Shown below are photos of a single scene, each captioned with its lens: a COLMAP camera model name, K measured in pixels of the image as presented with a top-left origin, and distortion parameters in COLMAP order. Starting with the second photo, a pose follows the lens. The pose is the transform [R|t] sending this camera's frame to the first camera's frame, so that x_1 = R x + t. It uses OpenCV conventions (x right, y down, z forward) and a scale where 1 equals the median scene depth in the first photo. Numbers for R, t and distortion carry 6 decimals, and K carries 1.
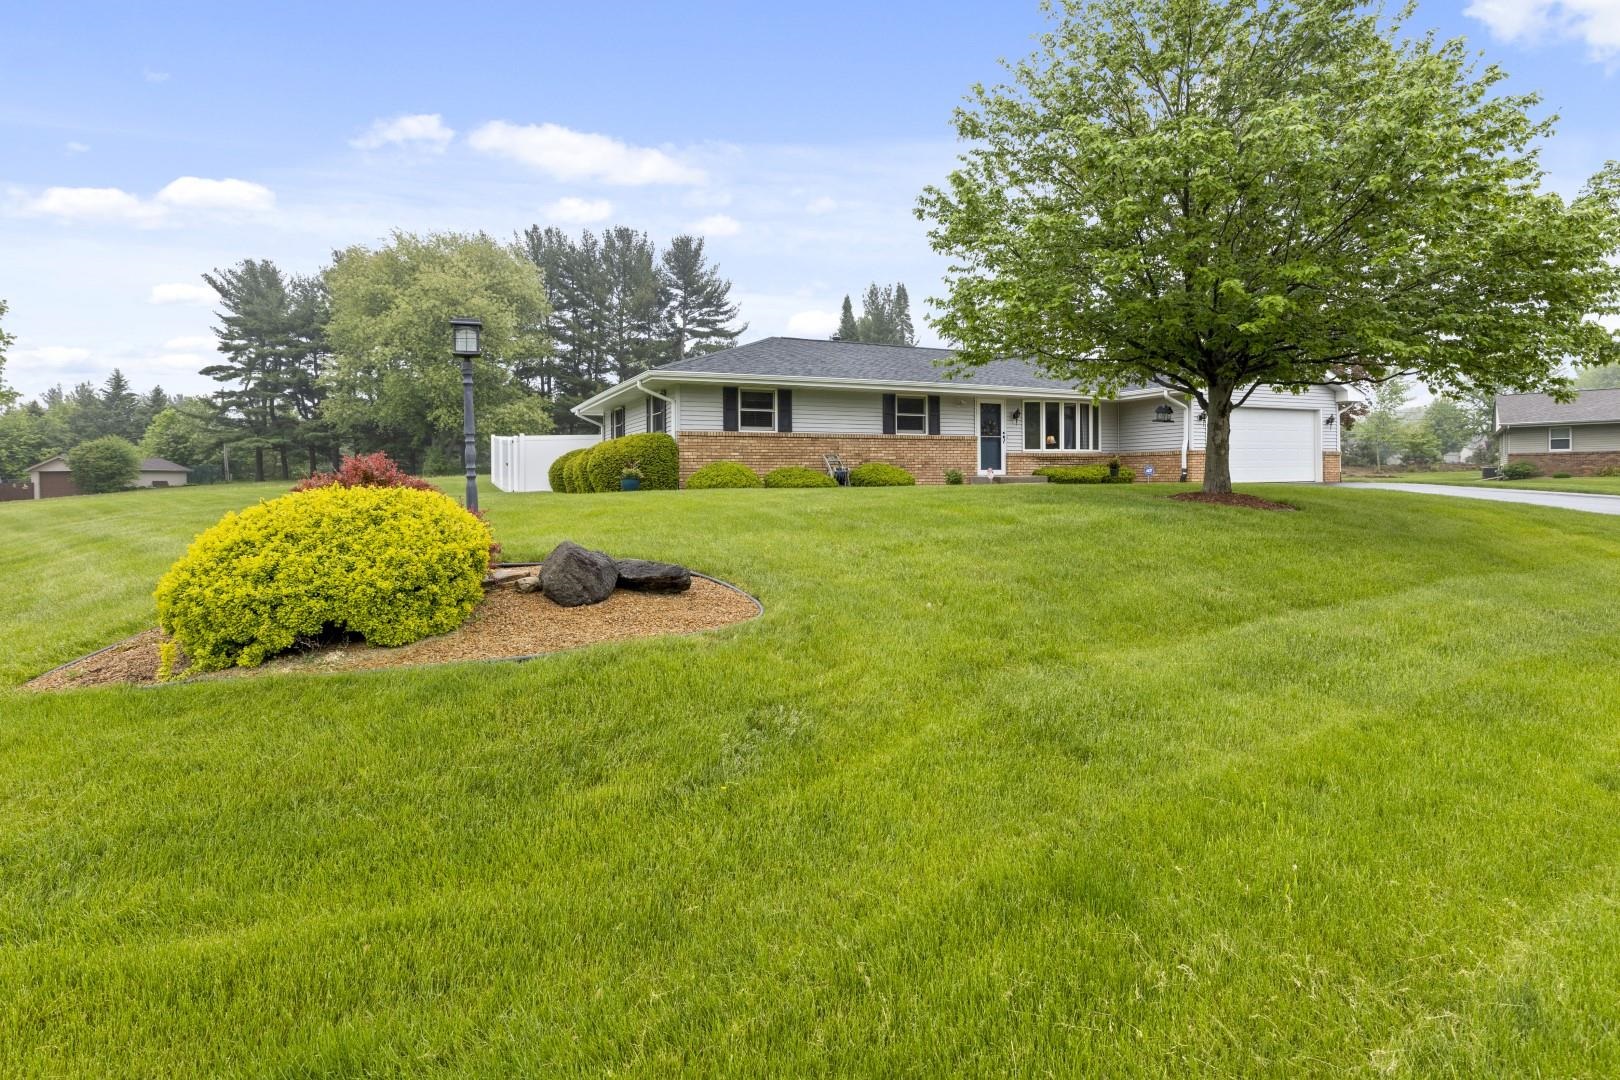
lens RADIAL K [[806.5, 0, 802.8], [0, 806.5, 502.5], [0, 0, 1]] dist [-0.000792, -0.000025]
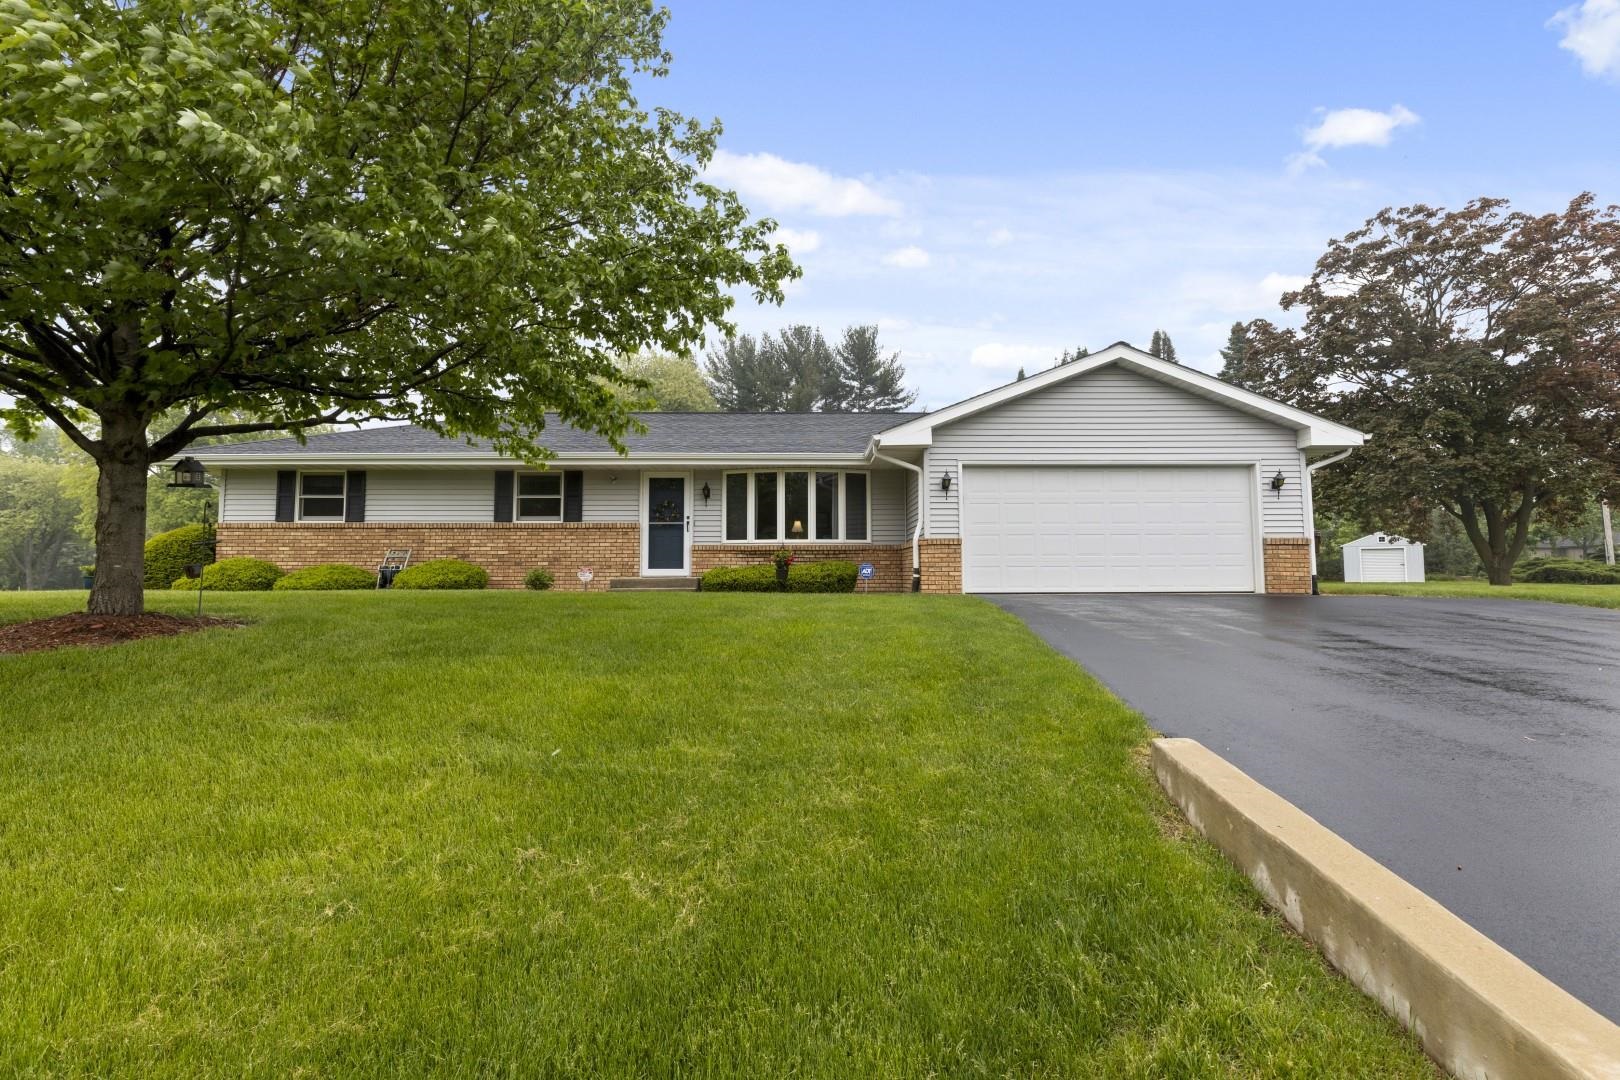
lens RADIAL K [[776.7, 0, 816.0], [0, 776.7, 550.5], [0, 0, 1]] dist [0.000035, 0.000050]
pose [[0.905628, -0.003651, -0.424058, 0.649153], [-0.020132, 0.998465, -0.051590, -0.023399], [0.423596, 0.055259, 0.904164, 0.422965]]
